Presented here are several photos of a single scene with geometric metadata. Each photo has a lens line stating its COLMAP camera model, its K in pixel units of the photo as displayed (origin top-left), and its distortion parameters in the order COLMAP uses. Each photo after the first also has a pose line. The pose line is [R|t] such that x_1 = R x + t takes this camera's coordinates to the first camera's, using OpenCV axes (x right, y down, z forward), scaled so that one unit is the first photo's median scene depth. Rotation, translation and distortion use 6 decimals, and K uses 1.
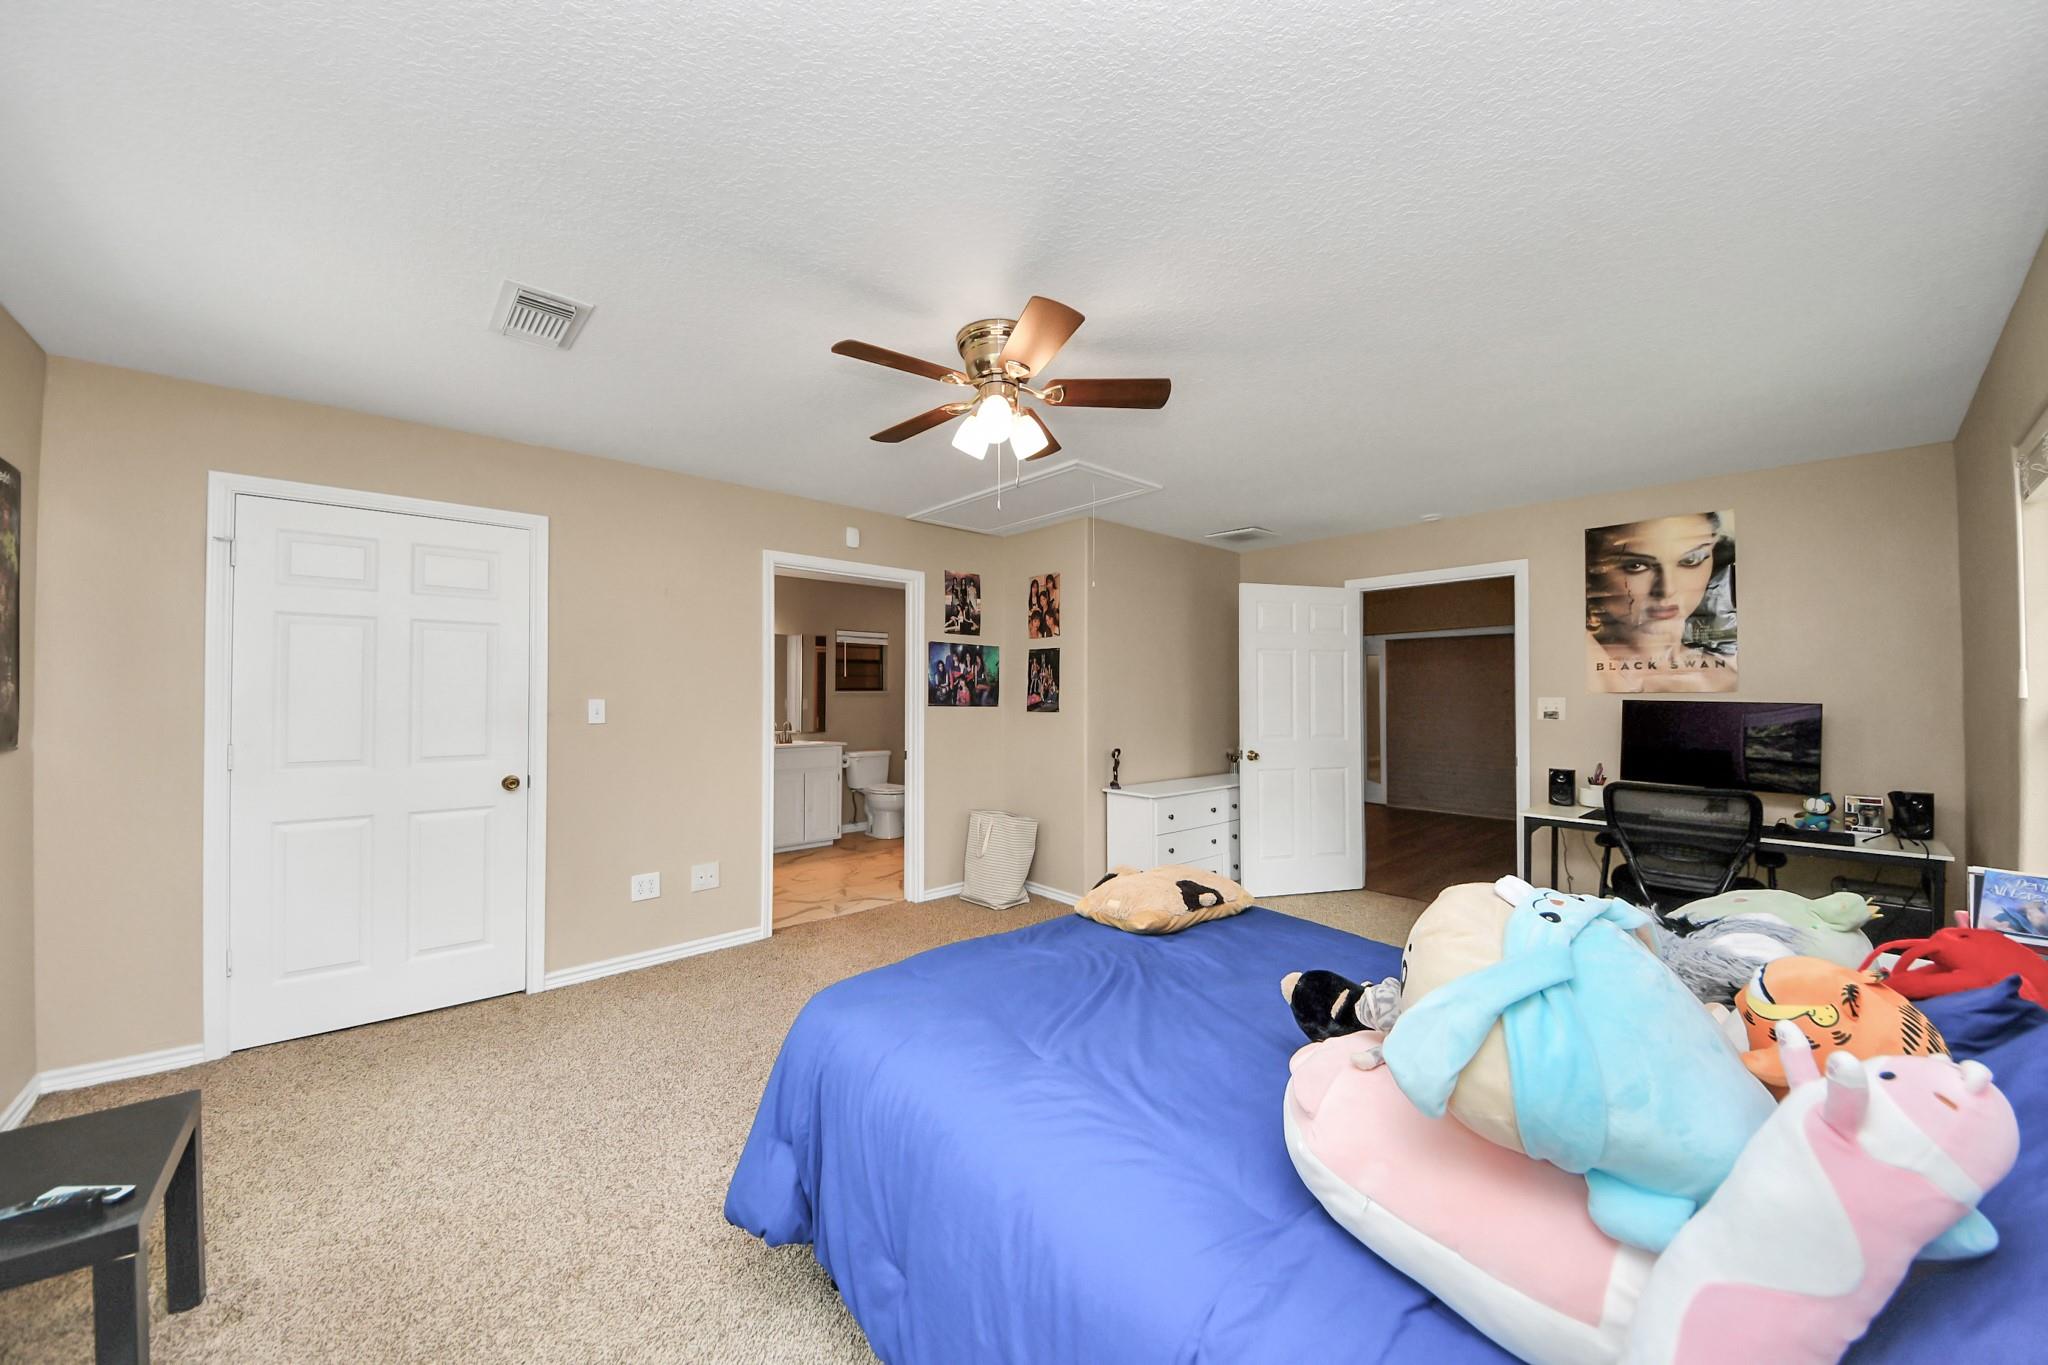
lens RADIAL K [[724.6, 0, 1015.9], [0, 724.6, 685.9], [0, 0, 1]] dist [0.037818, -0.029067]
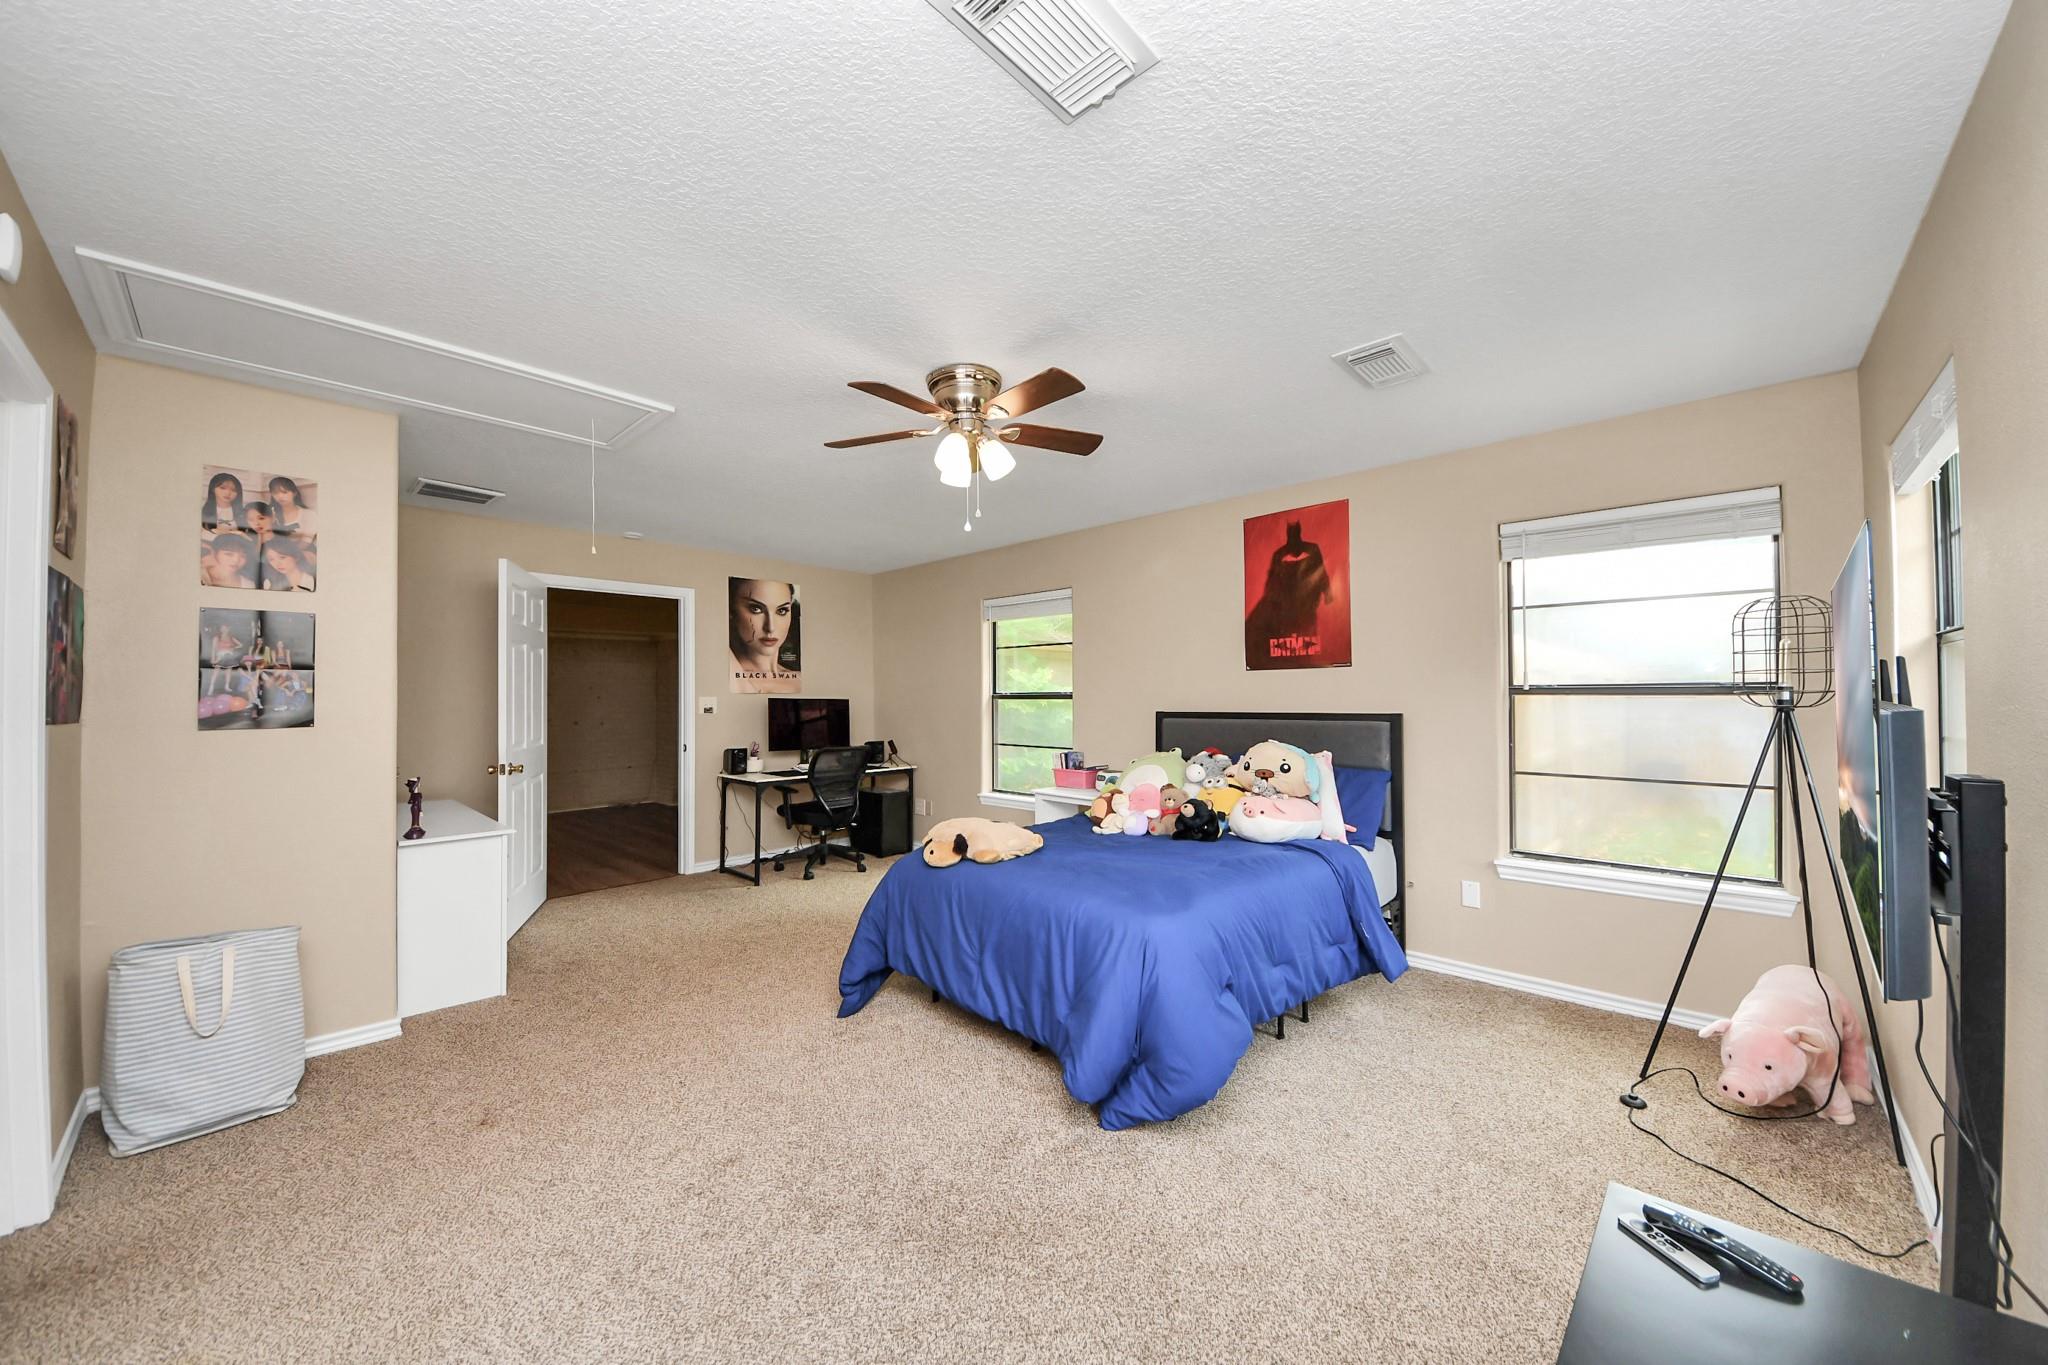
lens RADIAL K [[724.6, 0, 1015.9], [0, 724.6, 685.9], [0, 0, 1]] dist [0.037818, -0.029067]
pose [[-0.102475, 0.011126, 0.994673, -0.668613], [-0.007255, 0.999902, -0.011932, 0.008072], [-0.994709, -0.008439, -0.102384, 0.605928]]
